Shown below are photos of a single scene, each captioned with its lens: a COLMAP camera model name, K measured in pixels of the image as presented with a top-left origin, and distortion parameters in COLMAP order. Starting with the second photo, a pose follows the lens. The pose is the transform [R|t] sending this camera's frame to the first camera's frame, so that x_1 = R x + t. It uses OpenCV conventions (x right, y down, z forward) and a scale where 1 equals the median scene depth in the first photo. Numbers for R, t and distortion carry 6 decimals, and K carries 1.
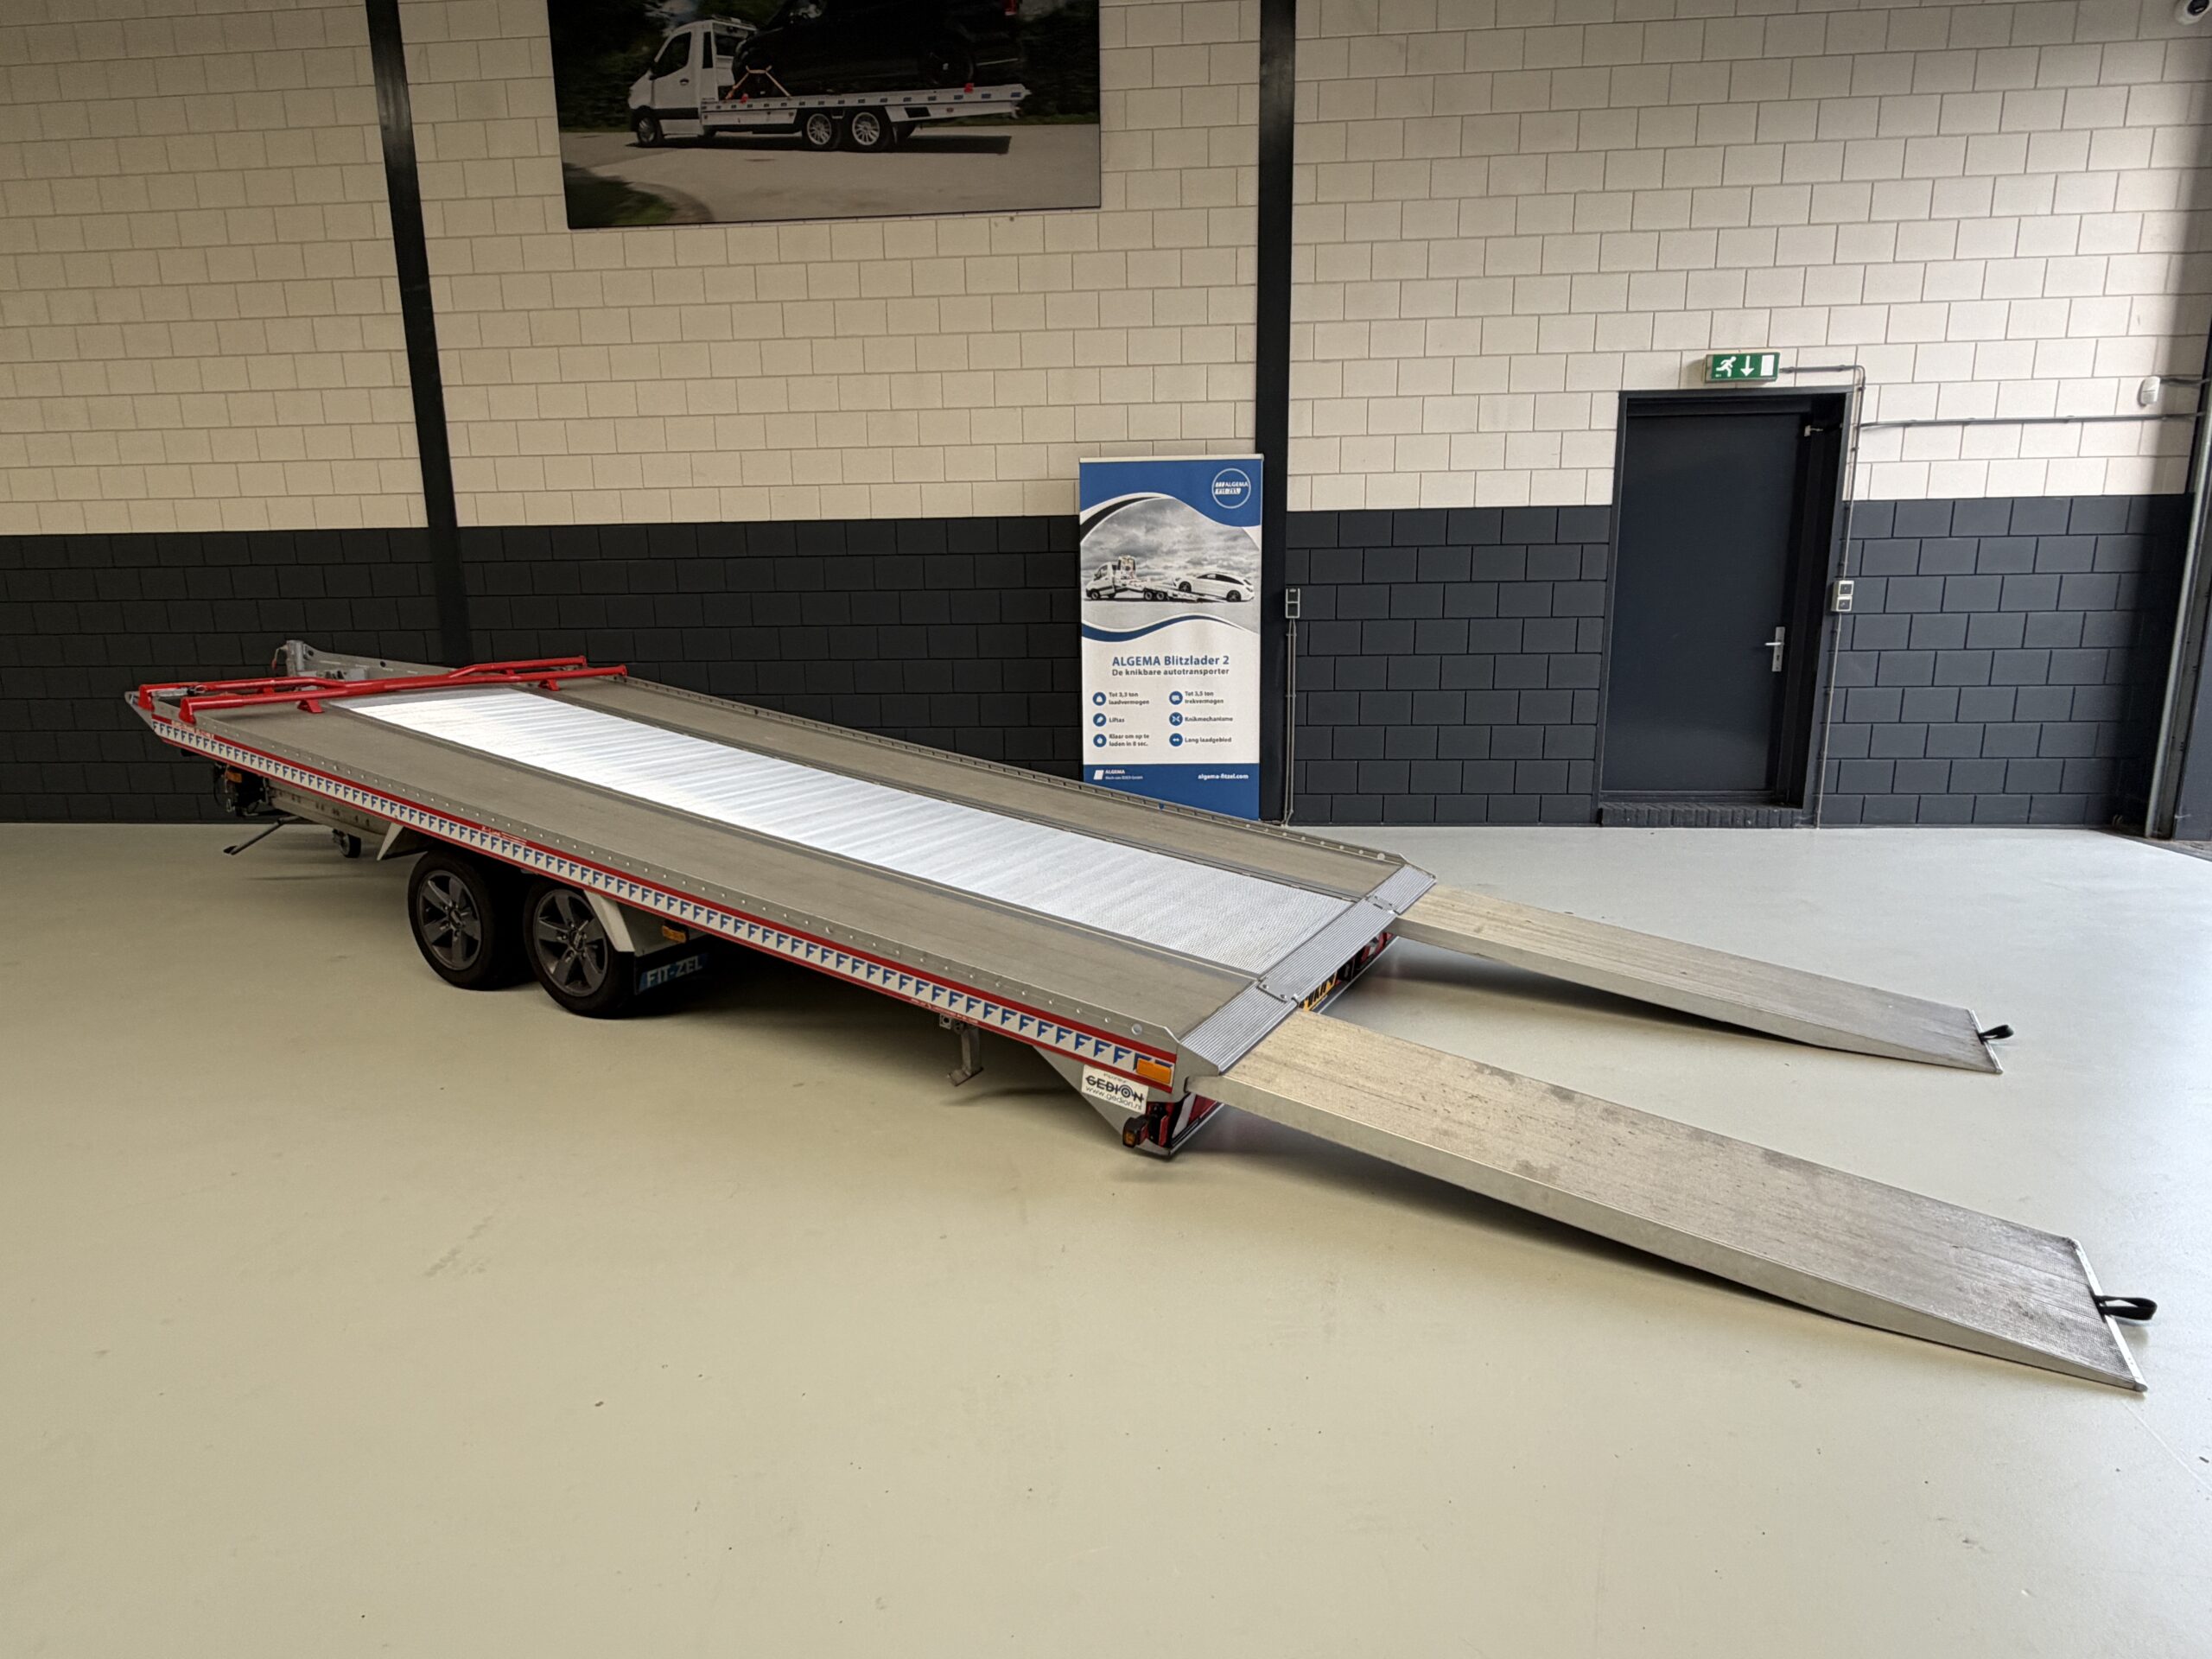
lens RADIAL K [[1222.4, 0, 1095.4], [0, 1222.4, 835.9], [0, 0, 1]] dist [-0.008678, 0.003686]
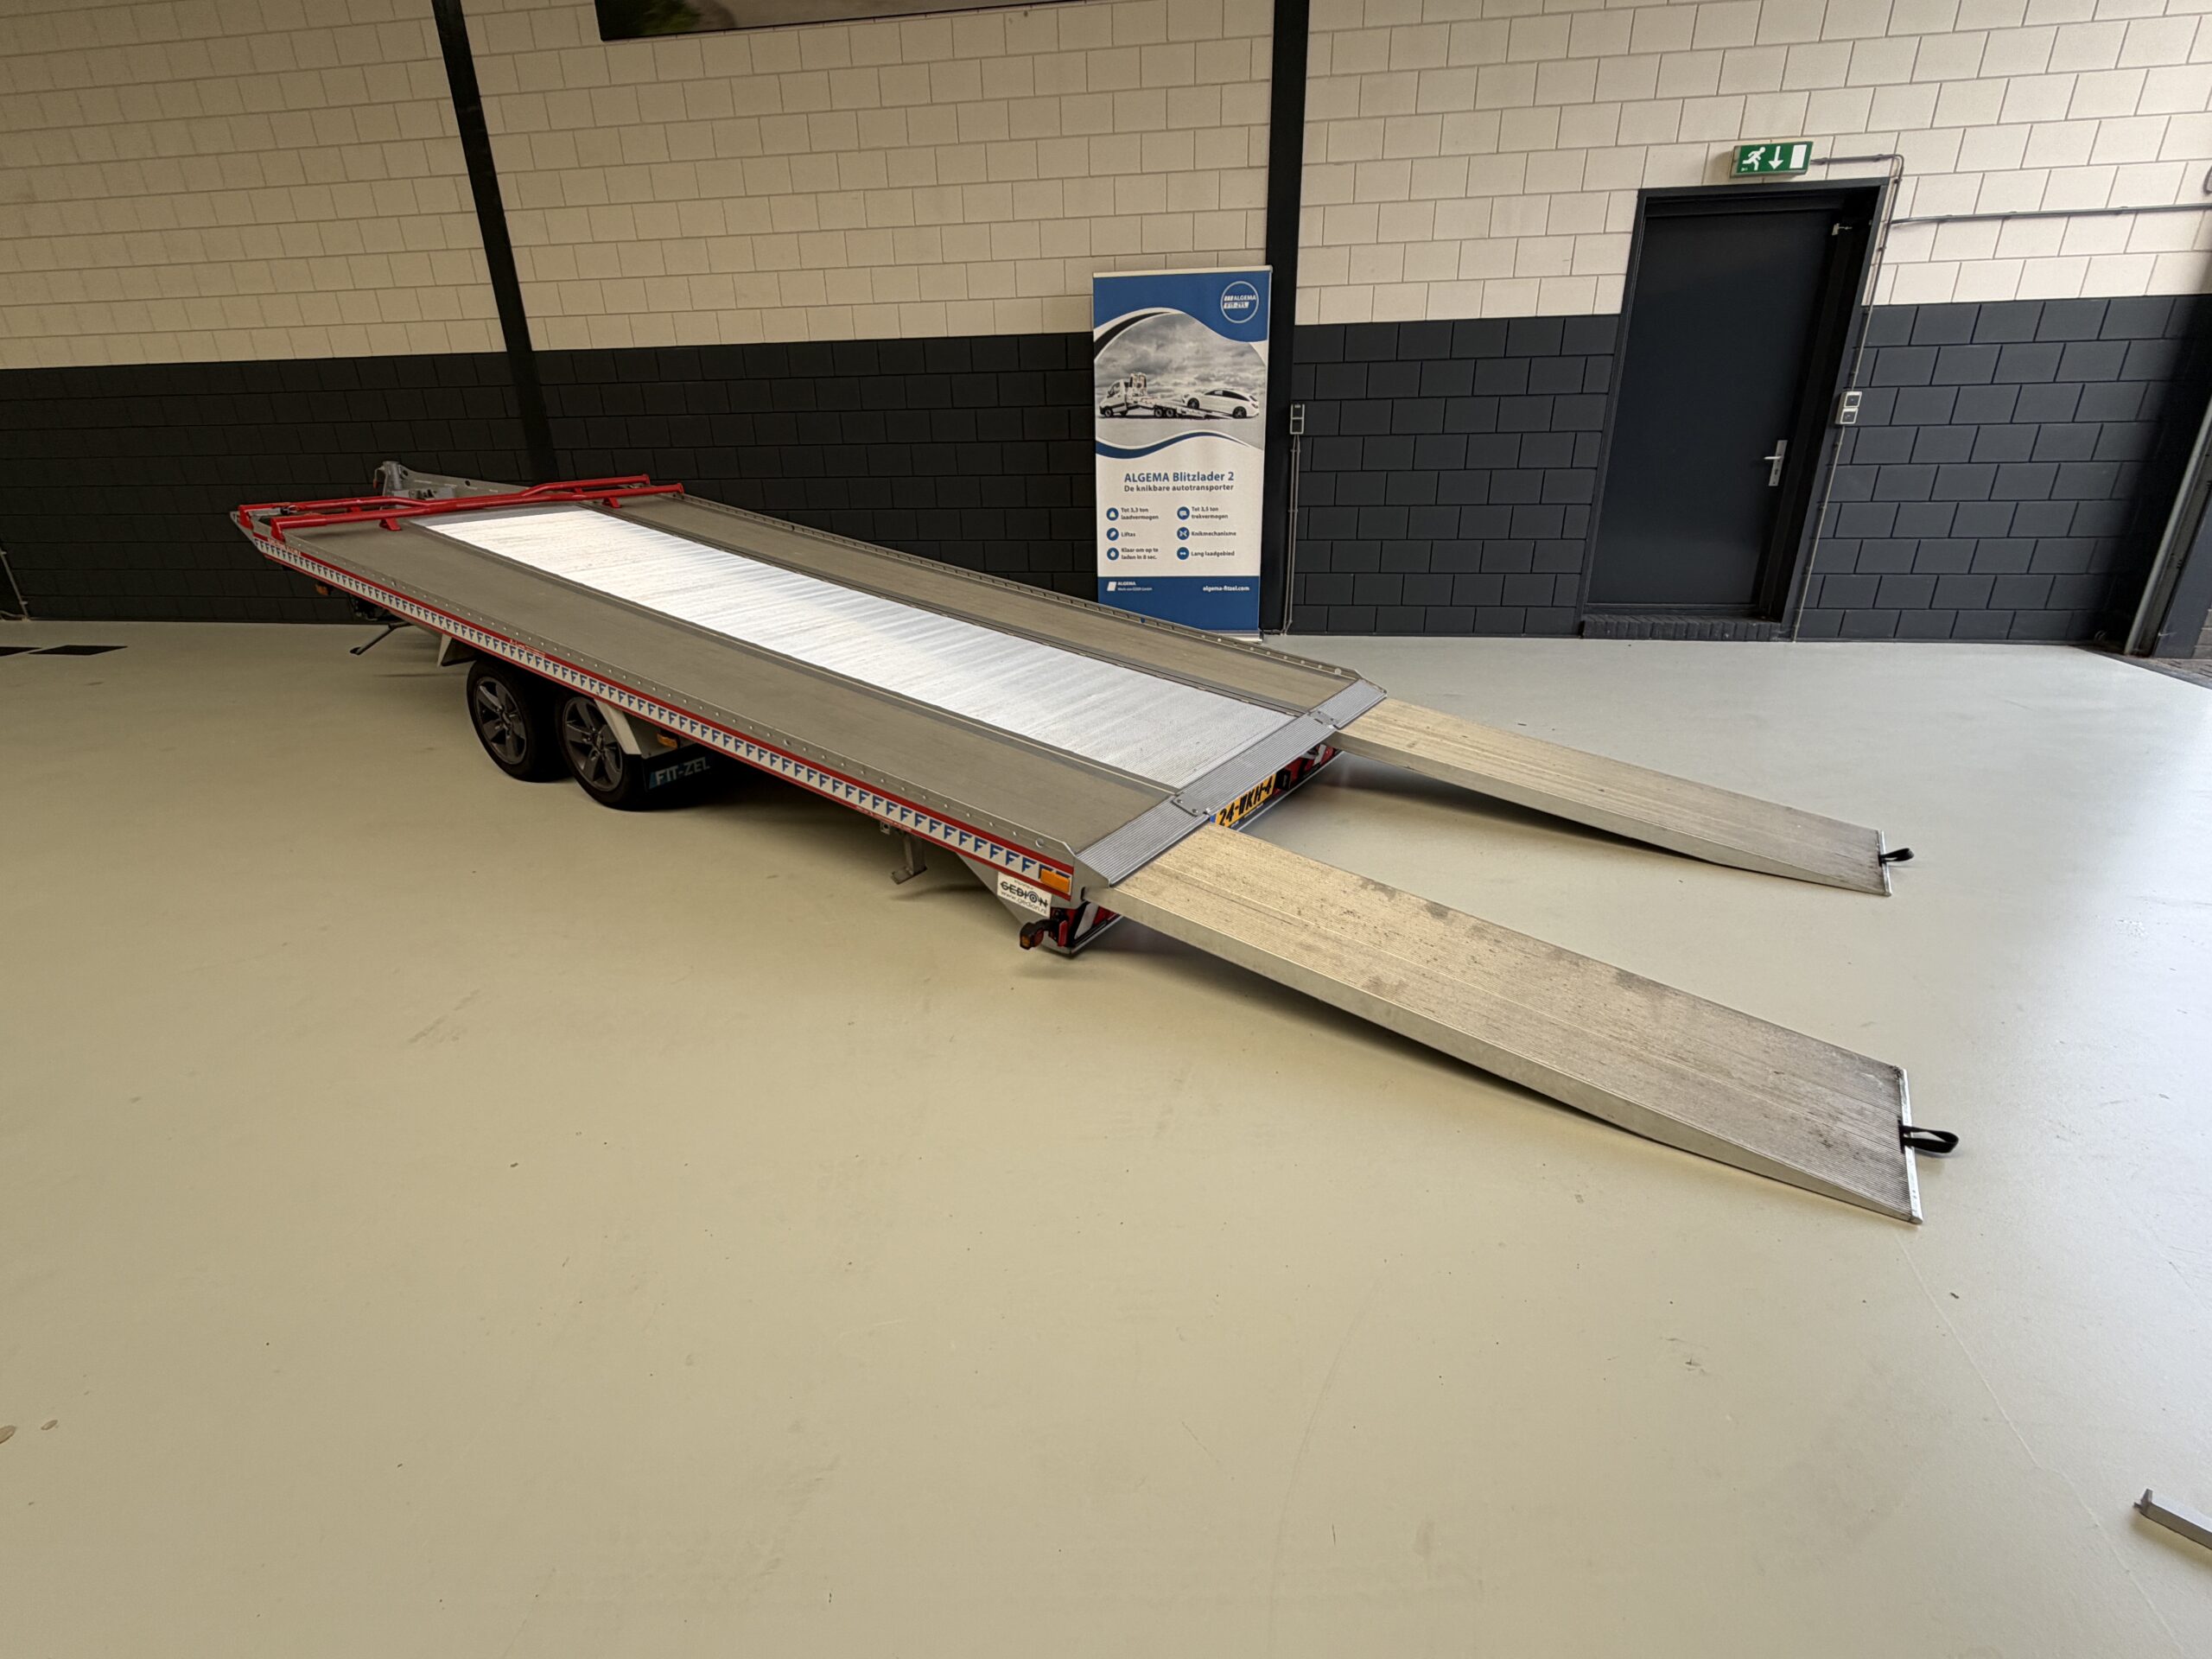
lens RADIAL K [[1049.7, 0, 1105.4], [0, 1049.7, 830.6], [0, 0, 1]] dist [-0.004032, 0.000025]
pose [[0.996911, 0.022083, -0.075366, 0.074080], [-0.007438, 0.981889, 0.189311, -0.013447], [0.078182, -0.188165, 0.979021, 0.041951]]
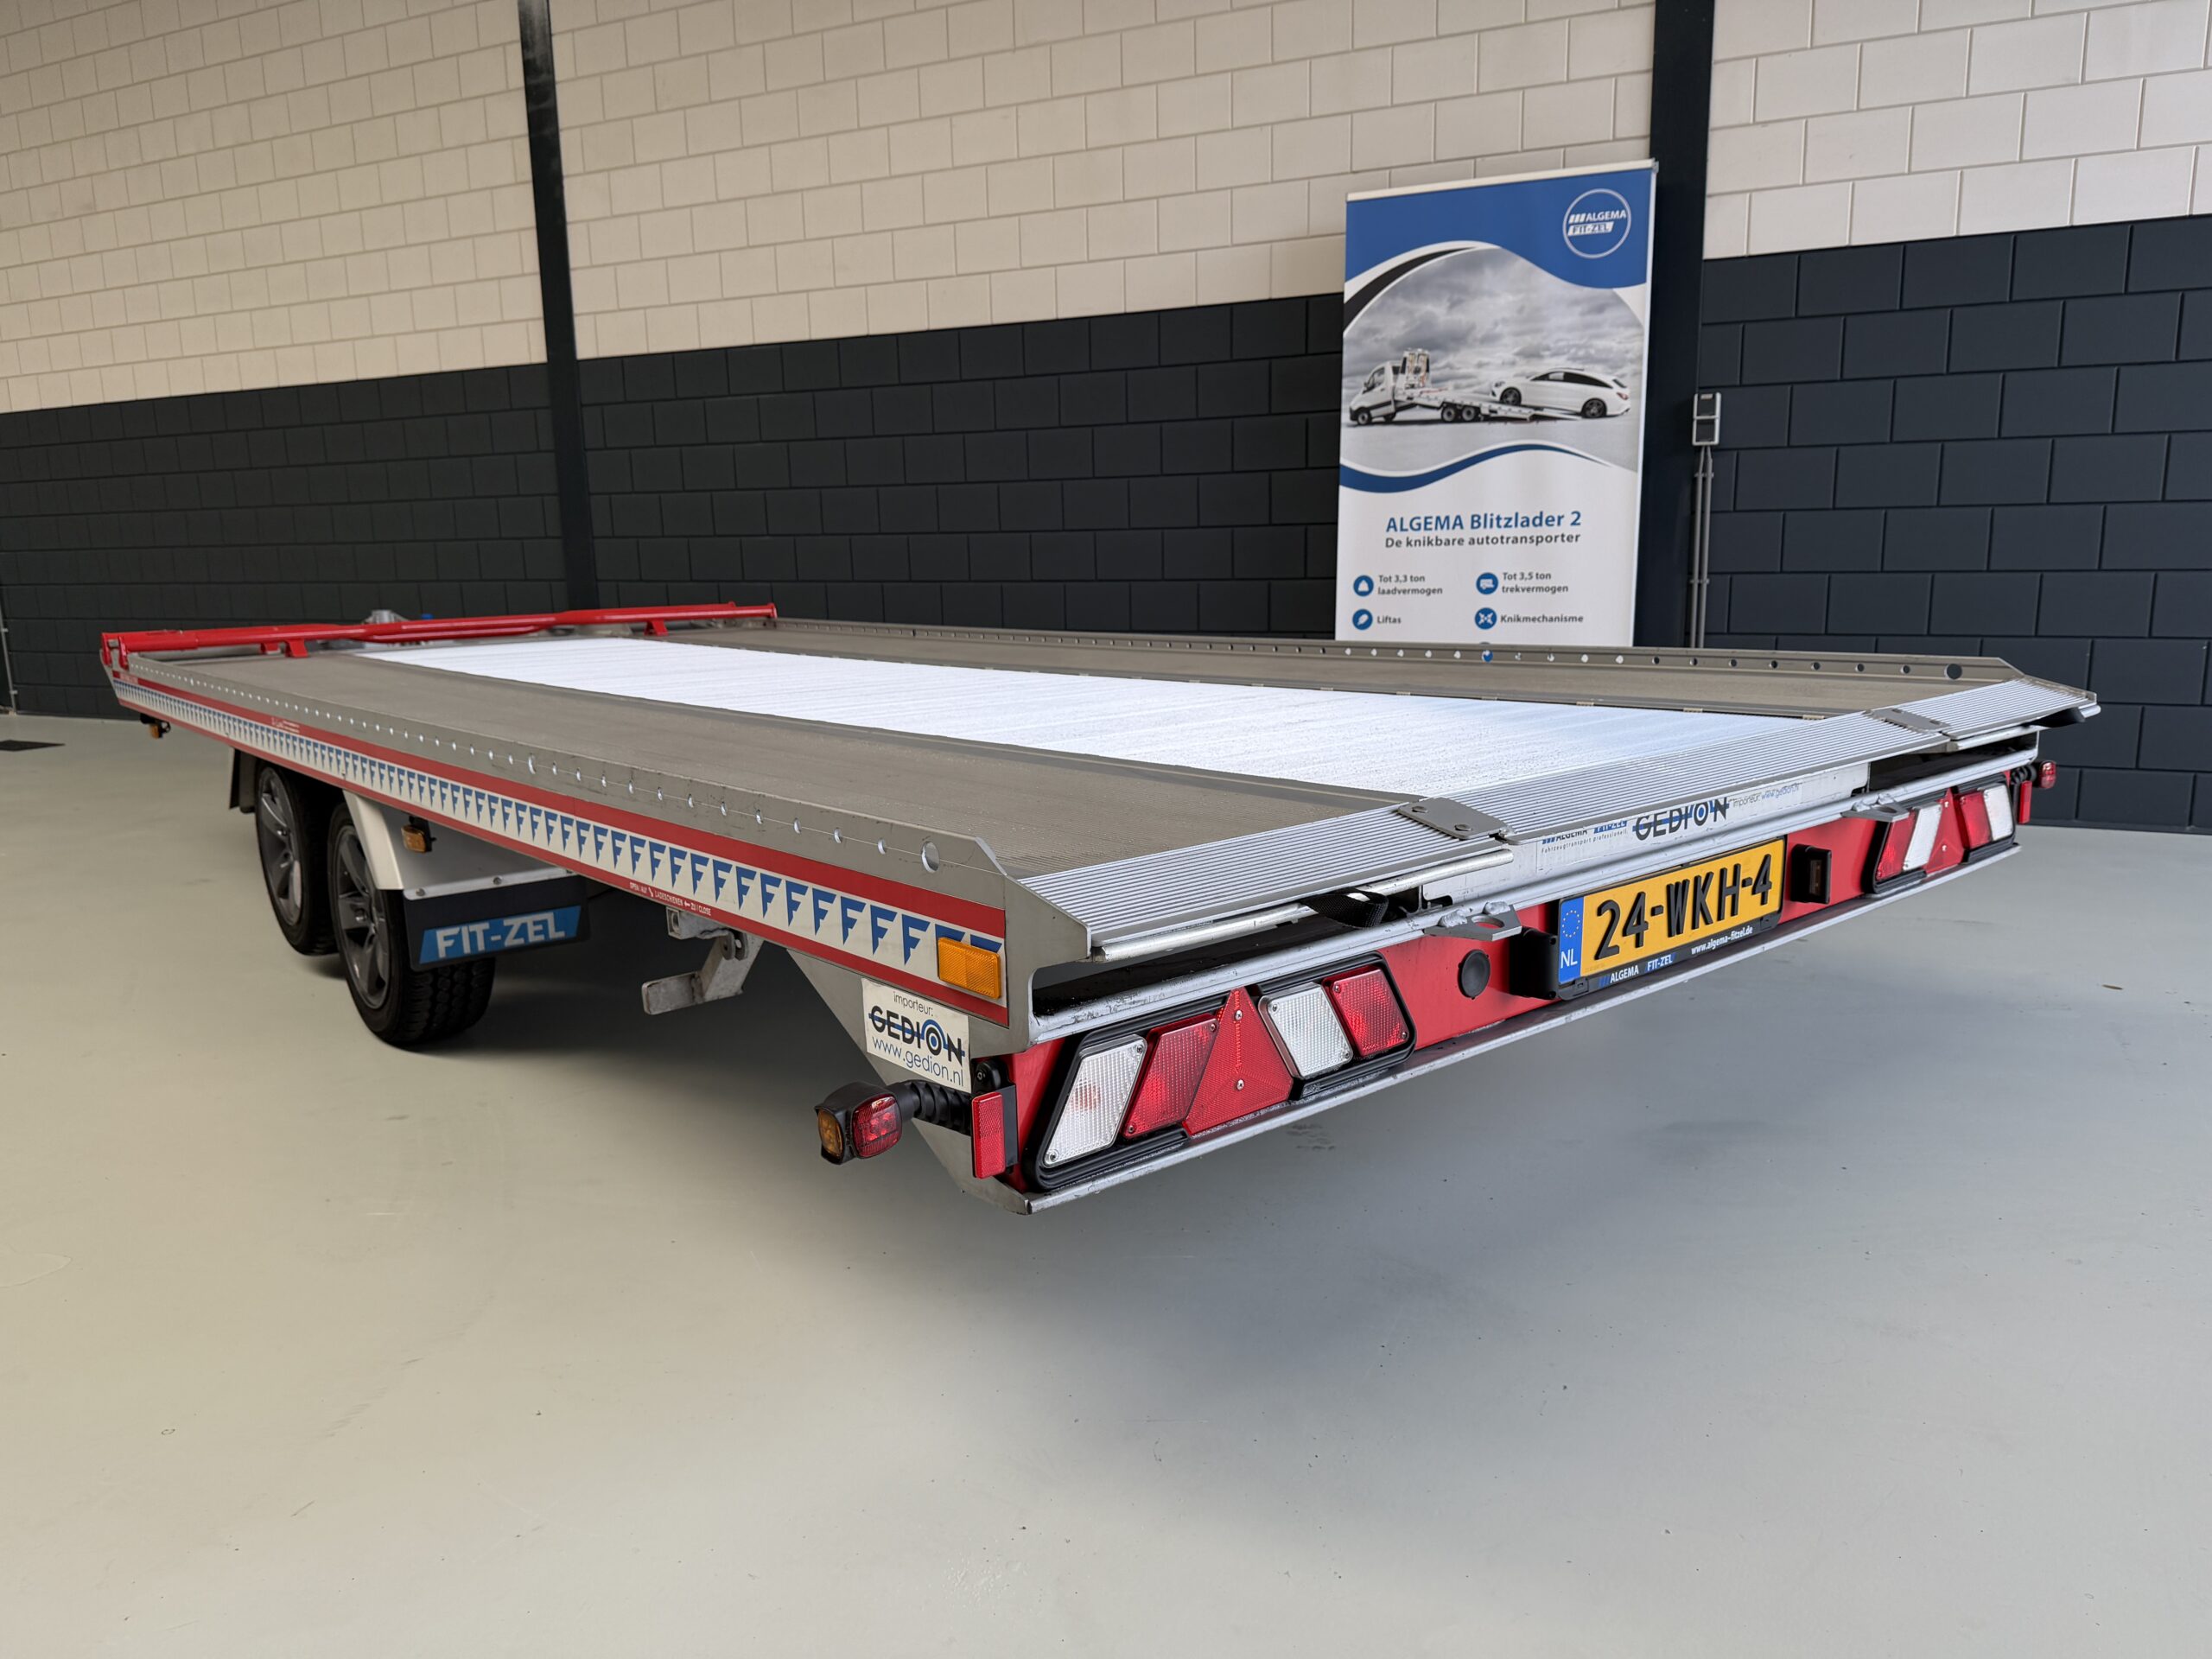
lens RADIAL K [[1580.3, 0, 1094.2], [0, 1580.3, 839.2], [0, 0, 1]] dist [0.065492, -0.105171]
pose [[0.925394, 0.064735, -0.373436, 0.190523], [-0.063600, 0.997857, 0.015374, 0.014554], [0.373631, 0.009524, 0.927528, 0.198581]]
